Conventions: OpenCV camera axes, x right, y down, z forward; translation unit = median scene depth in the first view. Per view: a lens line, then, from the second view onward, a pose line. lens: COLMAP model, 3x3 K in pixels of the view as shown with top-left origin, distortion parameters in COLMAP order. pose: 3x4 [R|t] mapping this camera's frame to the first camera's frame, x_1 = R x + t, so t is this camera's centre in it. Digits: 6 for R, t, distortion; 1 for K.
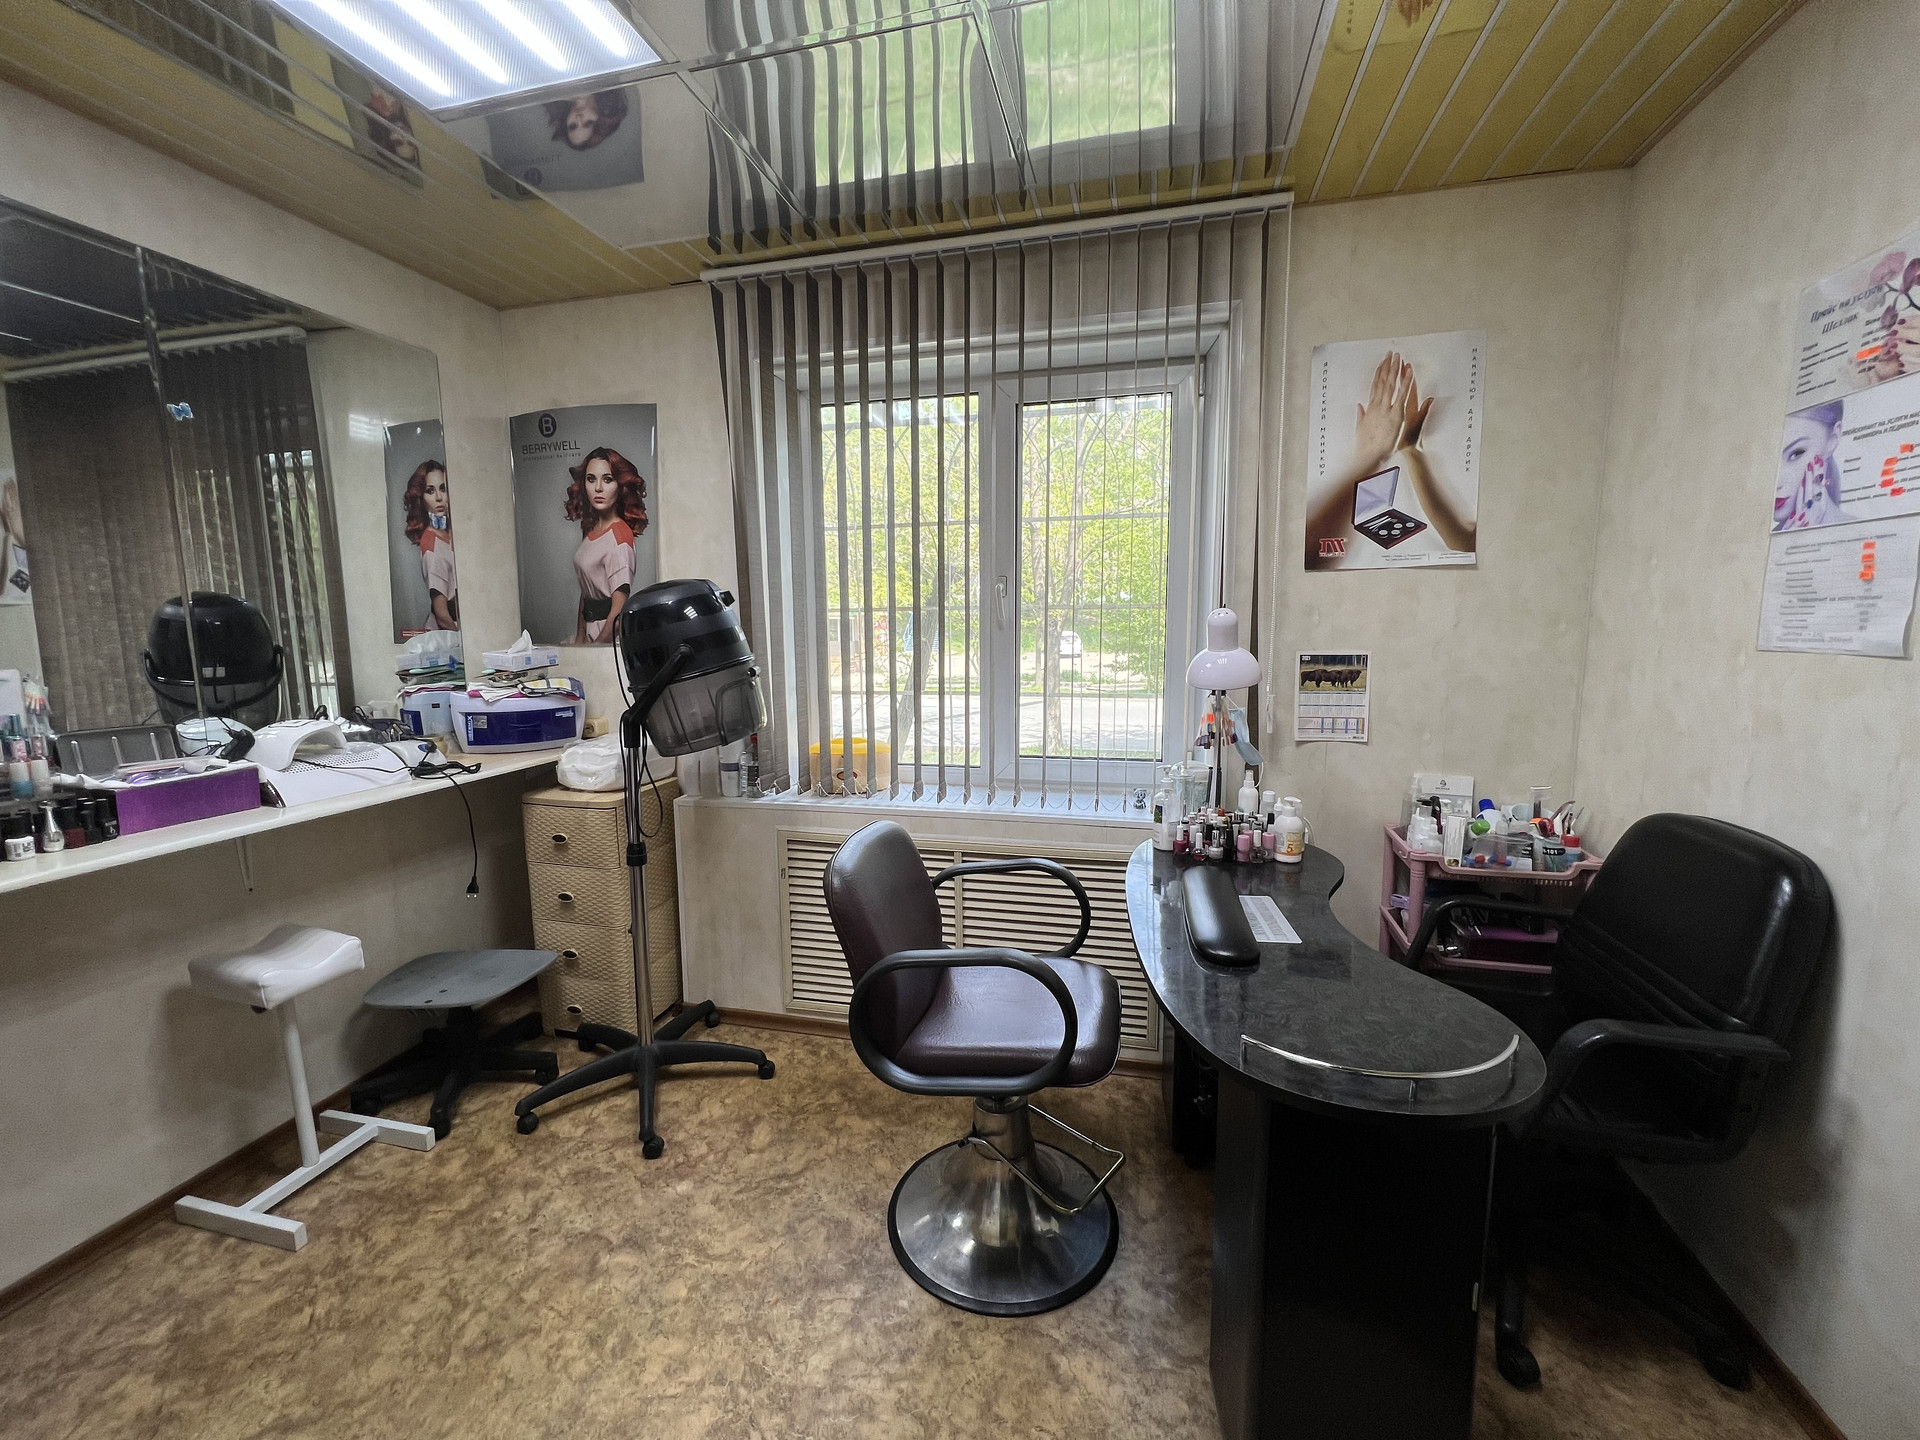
lens RADIAL K [[764.0, 0, 960.0], [0, 764.0, 720.0], [0, 0, 1]] dist [-0.000650, 0.000235]
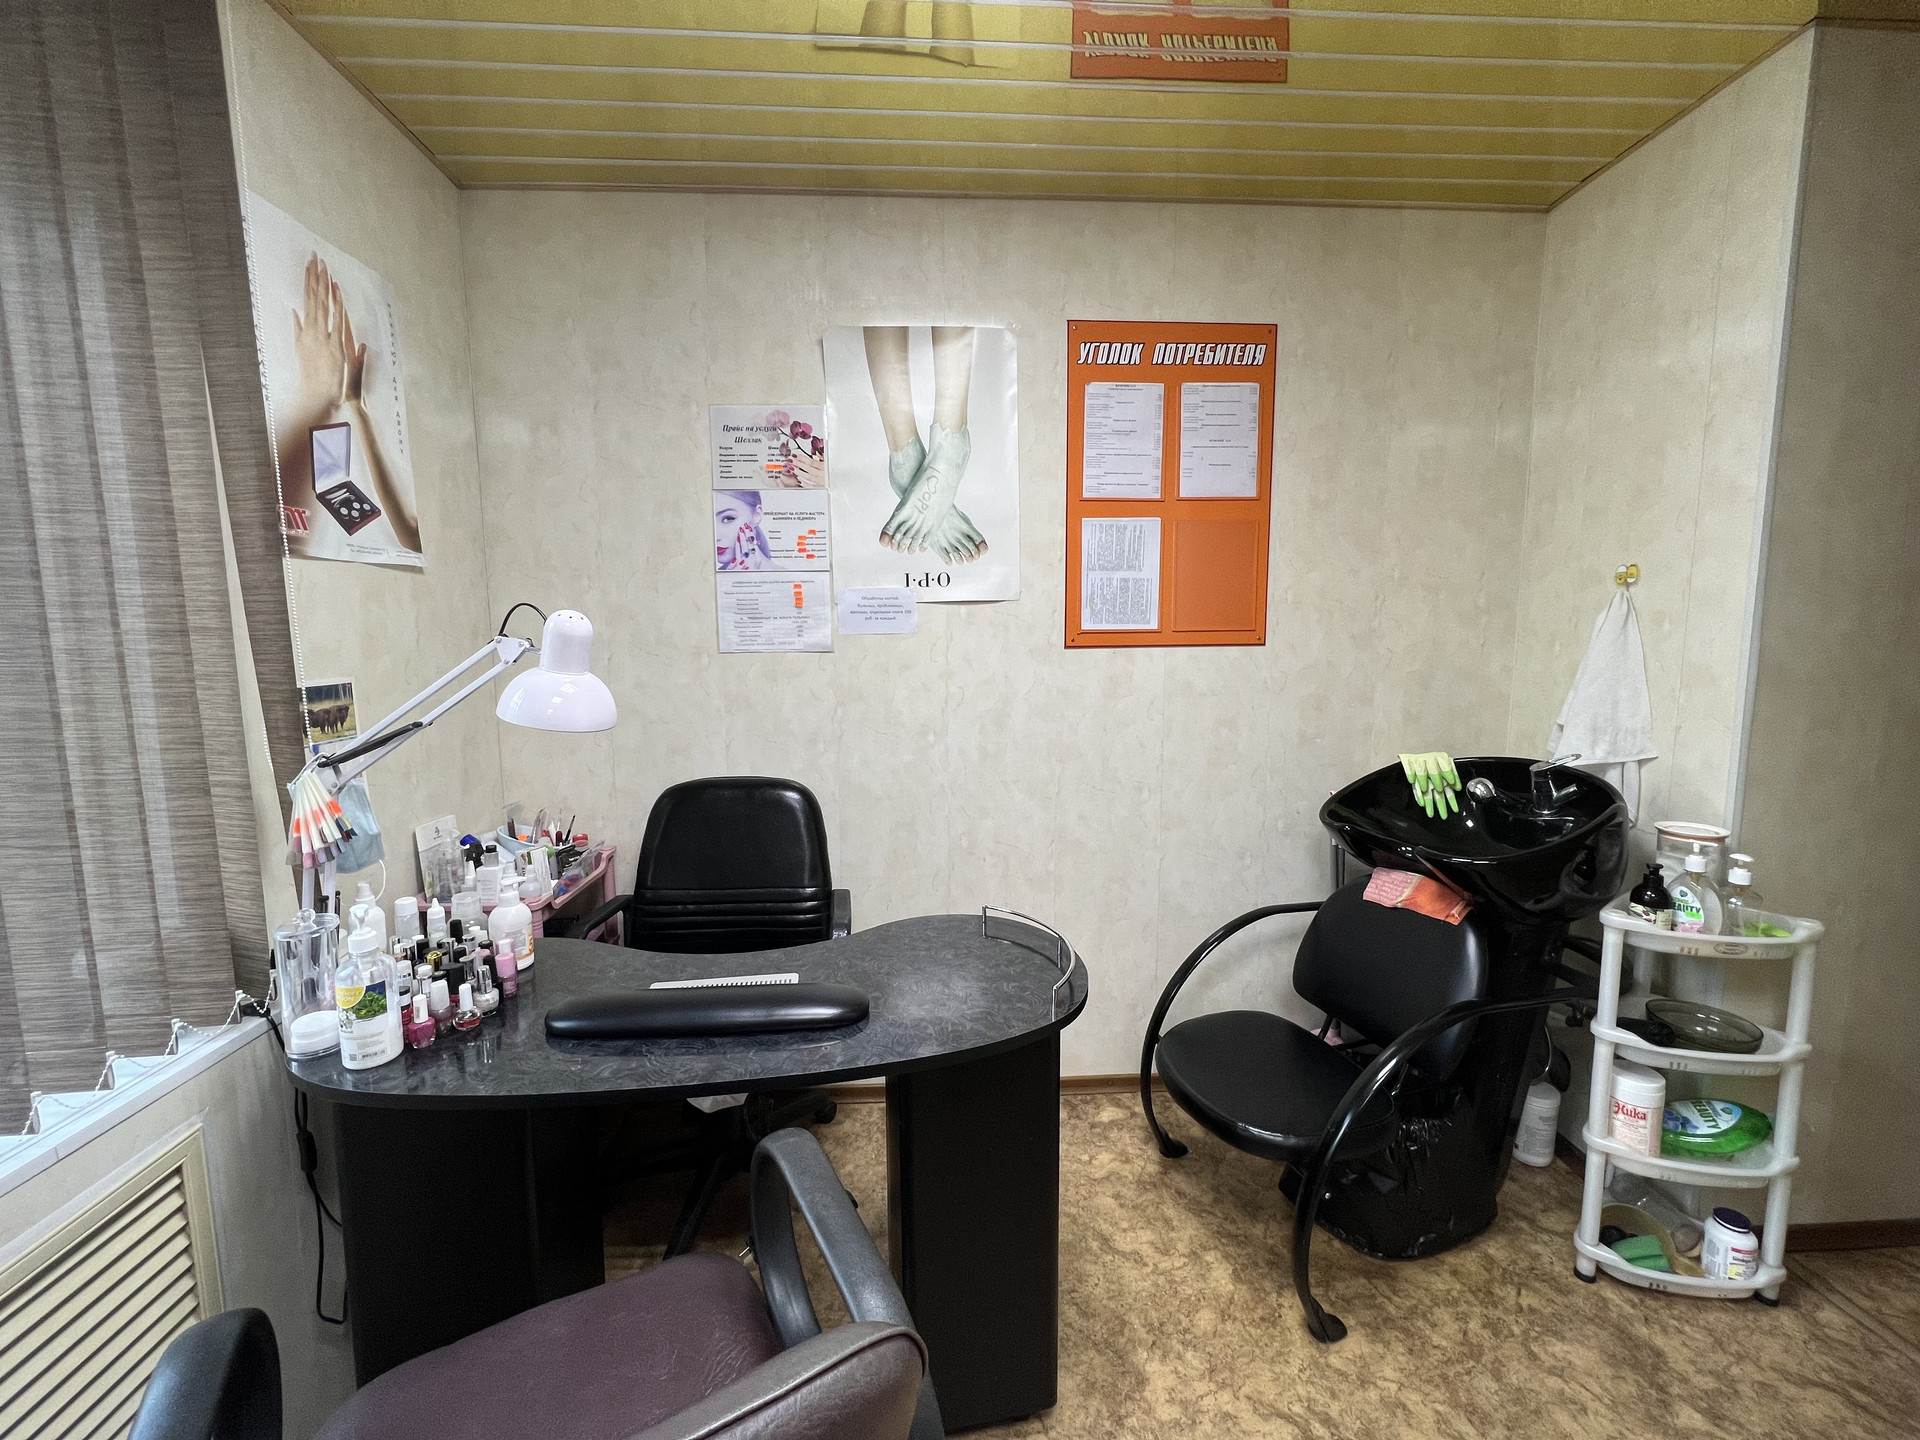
lens RADIAL K [[764.0, 0, 960.0], [0, 764.0, 720.0], [0, 0, 1]] dist [-0.000650, 0.000235]
pose [[-0.291891, -0.102988, 0.950891, -0.320447], [0.135178, 0.979764, 0.147611, -0.083876], [-0.946851, 0.171626, -0.272062, 0.699780]]
